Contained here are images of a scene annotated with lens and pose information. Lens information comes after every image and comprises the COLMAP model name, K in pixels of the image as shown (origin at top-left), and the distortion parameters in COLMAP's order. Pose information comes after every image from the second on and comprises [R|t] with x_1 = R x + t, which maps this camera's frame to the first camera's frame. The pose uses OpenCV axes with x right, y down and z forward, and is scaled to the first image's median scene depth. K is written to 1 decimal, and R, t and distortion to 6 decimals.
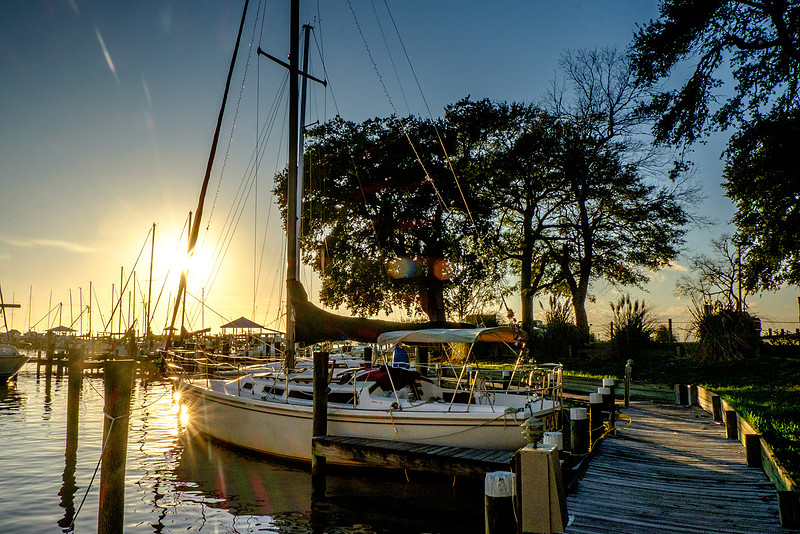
lens RADIAL K [[619.6, 0, 400.2], [0, 619.6, 269.4], [0, 0, 1]] dist [-0.022486, 0.000722]
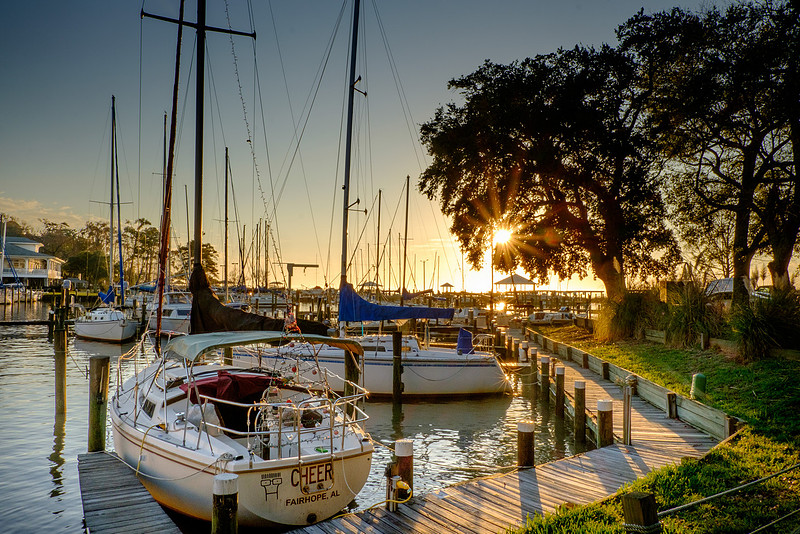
lens RADIAL K [[619.6, 0, 400.6], [0, 619.6, 264.3], [0, 0, 1]] dist [-0.022486, 0.000722]
pose [[0.888388, -0.011403, -0.458951, 0.188202], [0.041745, 0.997556, 0.056021, -0.009106], [0.457191, -0.068928, 0.886693, 0.126278]]
